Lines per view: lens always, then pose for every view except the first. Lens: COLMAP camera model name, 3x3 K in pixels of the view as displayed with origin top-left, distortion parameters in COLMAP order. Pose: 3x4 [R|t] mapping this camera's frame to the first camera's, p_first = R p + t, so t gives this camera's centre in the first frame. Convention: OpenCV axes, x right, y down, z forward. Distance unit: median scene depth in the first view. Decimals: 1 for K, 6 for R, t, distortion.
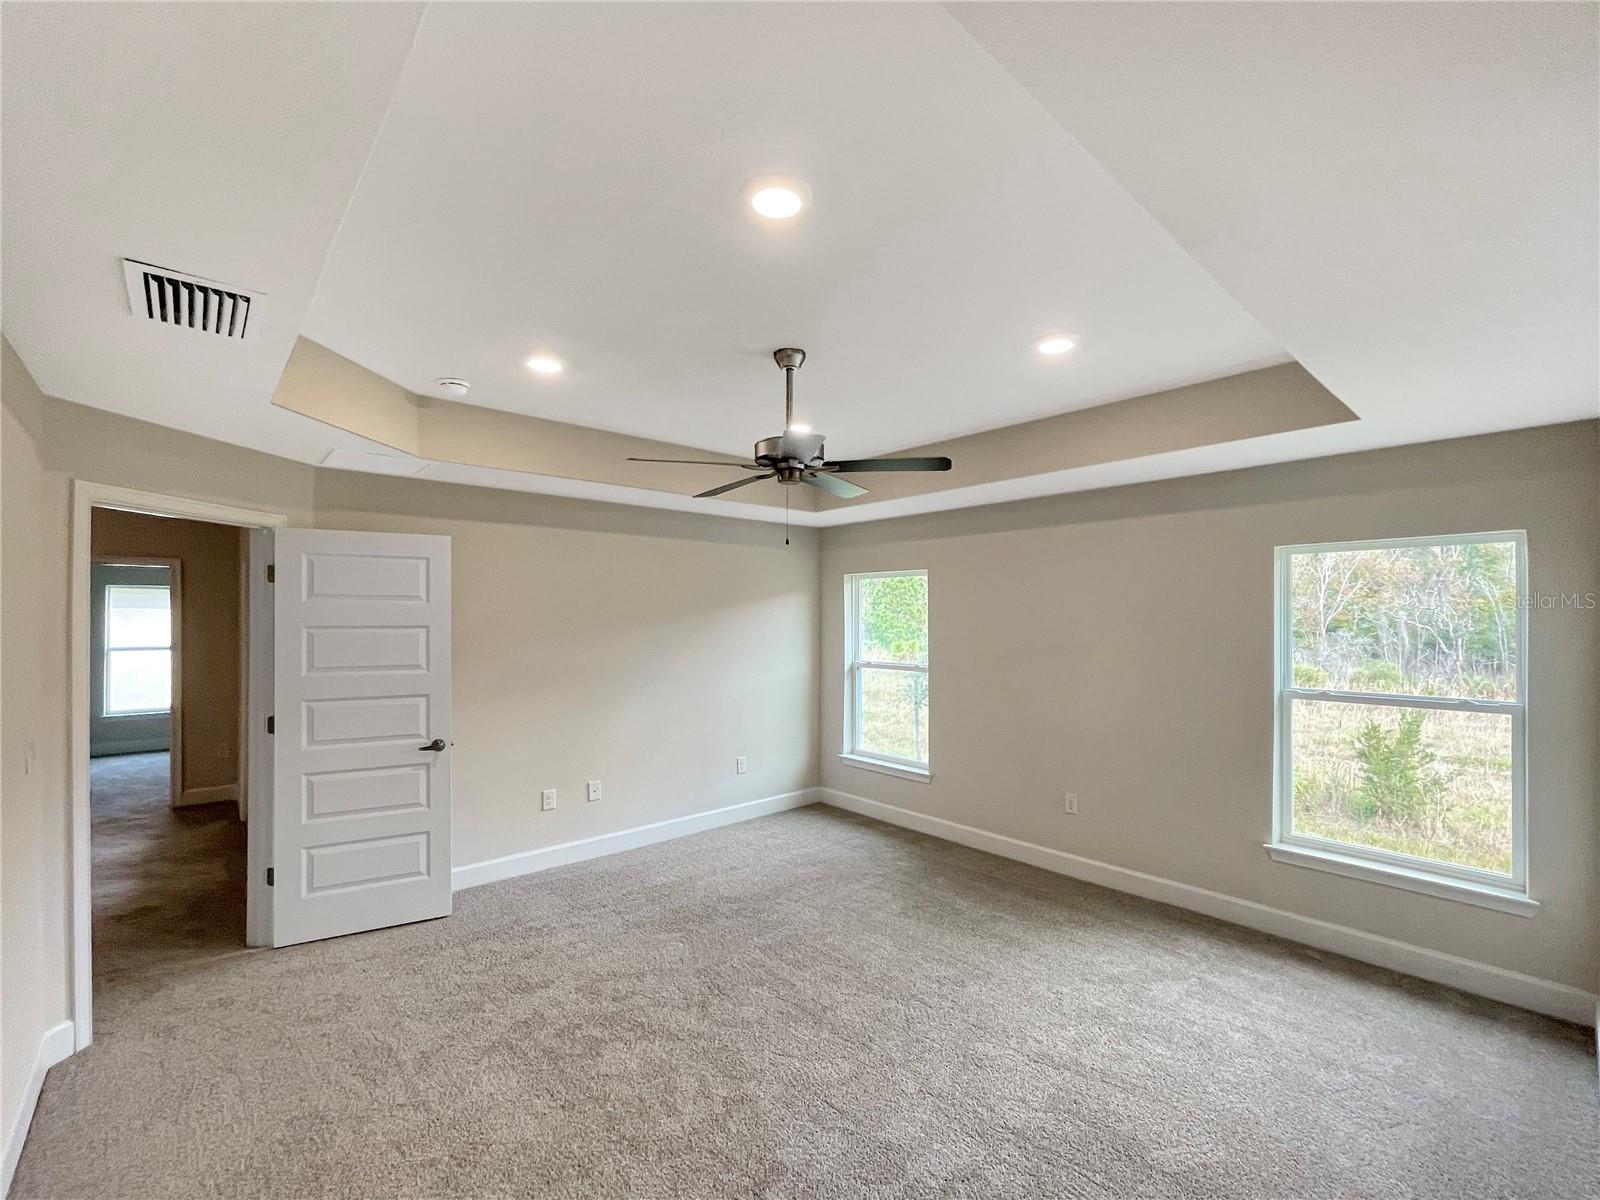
lens RADIAL K [[692.4, 0, 800.0], [0, 692.4, 600.0], [0, 0, 1]] dist [0.001419, 0.000371]
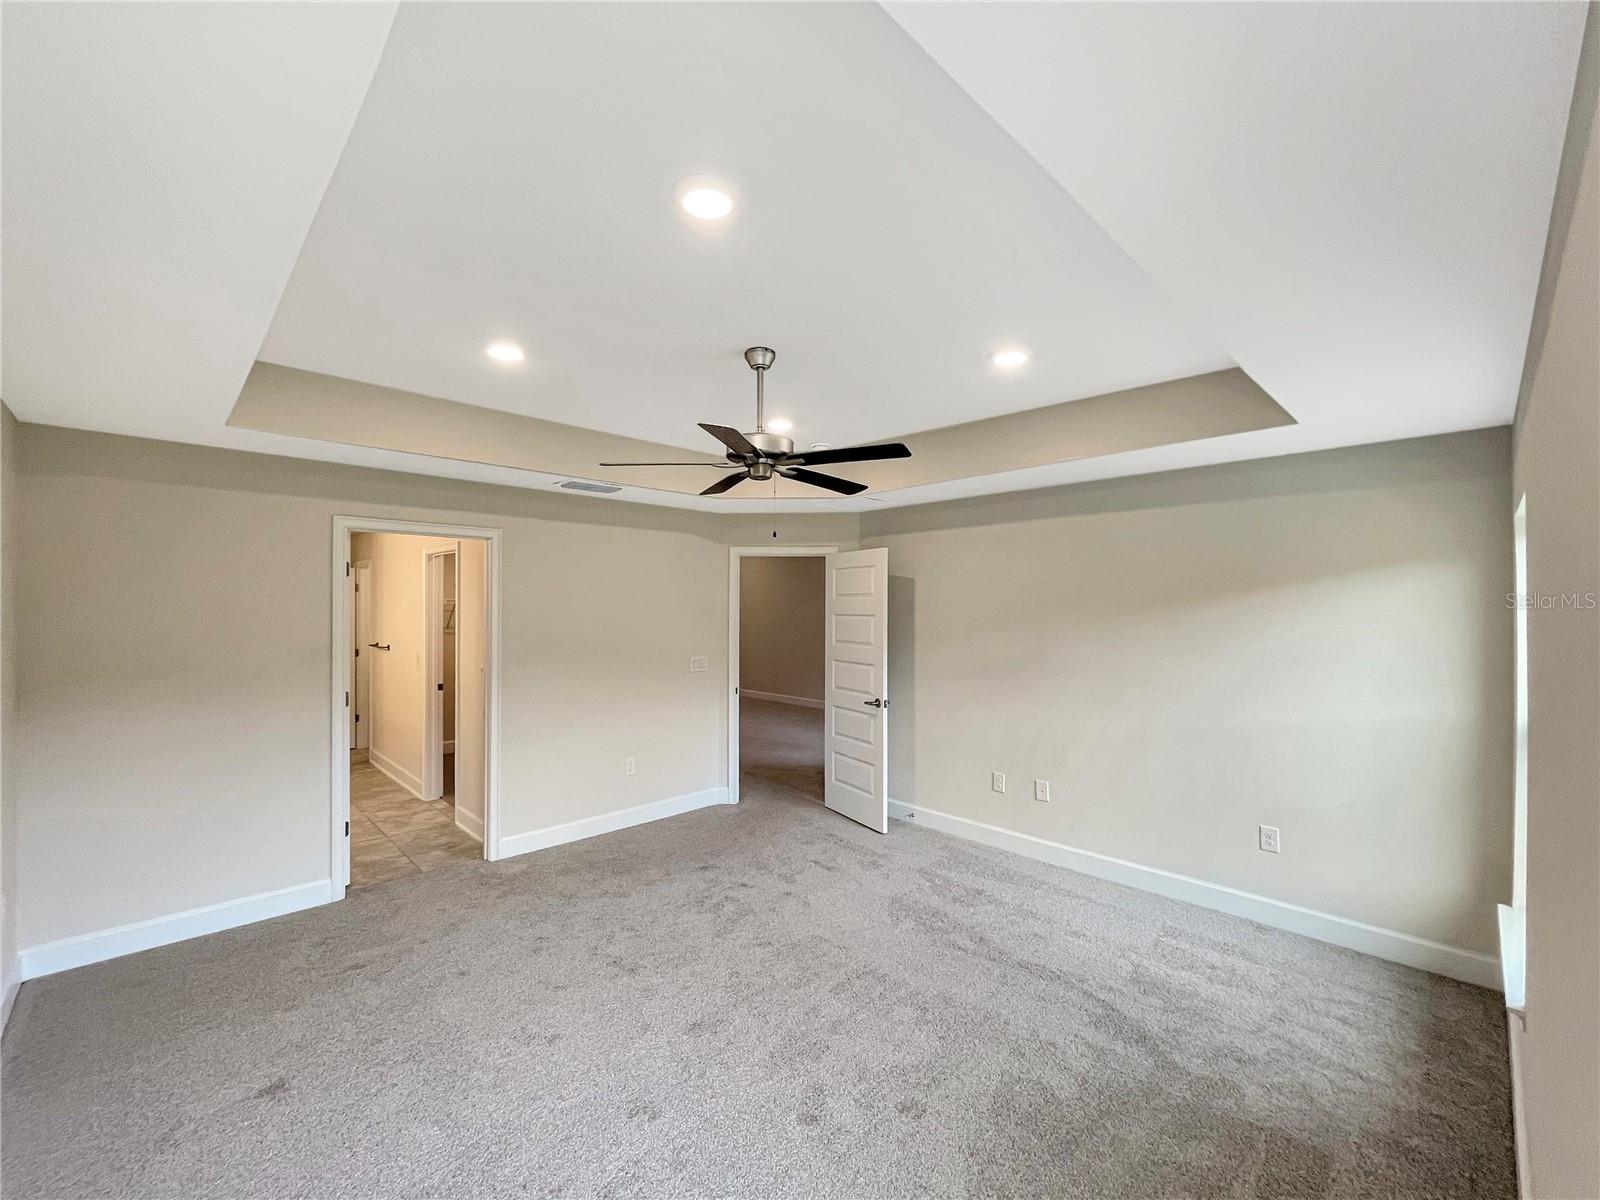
lens RADIAL K [[651.1, 0, 800.0], [0, 651.1, 600.0], [0, 0, 1]] dist [-0.000063, 0.000025]
pose [[0.041852, -0.011759, -0.999055, 0.746310], [0.024983, 0.999630, -0.010719, 0.017370], [0.998811, -0.024511, 0.042130, 0.803508]]
